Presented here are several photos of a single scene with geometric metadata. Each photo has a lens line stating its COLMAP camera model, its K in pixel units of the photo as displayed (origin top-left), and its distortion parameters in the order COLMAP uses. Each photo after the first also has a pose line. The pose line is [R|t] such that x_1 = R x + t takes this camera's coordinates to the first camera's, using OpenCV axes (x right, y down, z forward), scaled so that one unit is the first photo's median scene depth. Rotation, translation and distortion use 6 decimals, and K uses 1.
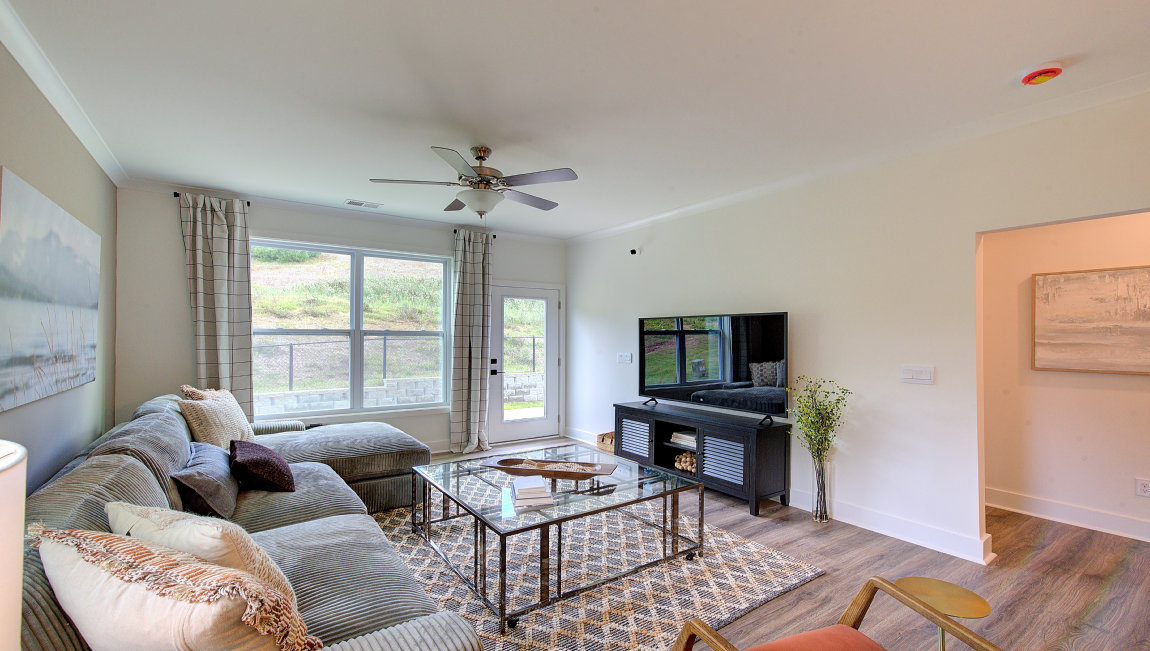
lens RADIAL K [[490.3, 0, 582.8], [0, 490.3, 333.2], [0, 0, 1]] dist [0.002067, 0.000335]
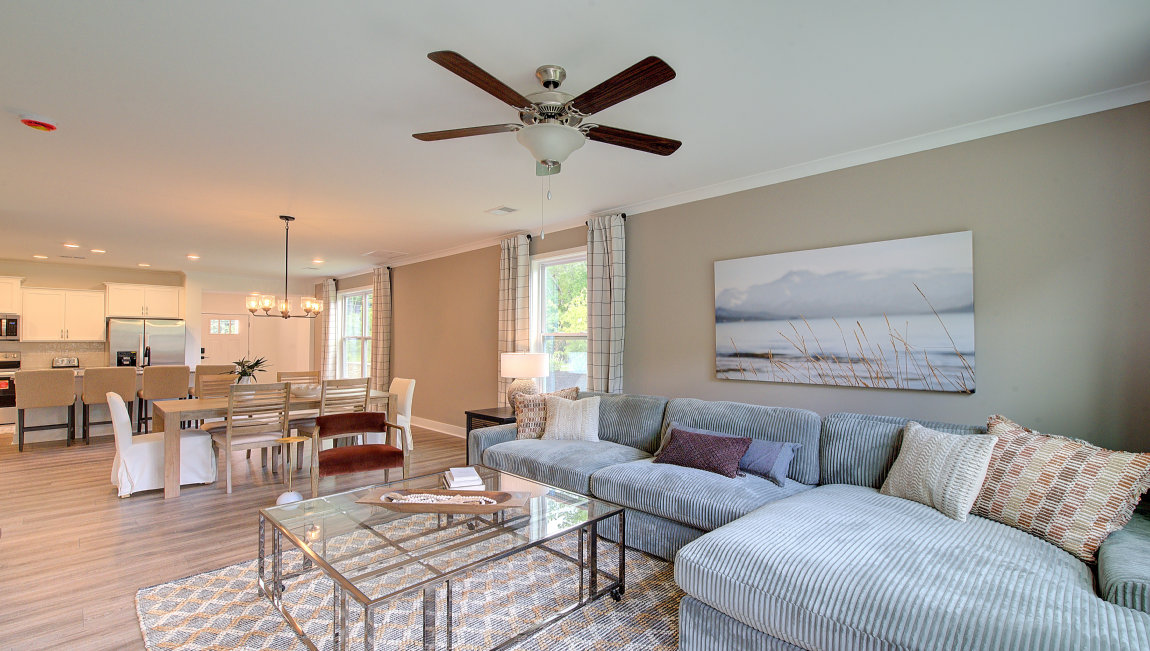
lens RADIAL K [[496.5, 0, 585.3], [0, 496.5, 333.1], [0, 0, 1]] dist [0.002107, 0.001190]
pose [[-0.982760, -0.011815, -0.184508, -0.099808], [-0.007430, 0.999674, -0.024441, 0.011454], [0.184736, -0.022649, -0.982527, 1.306675]]
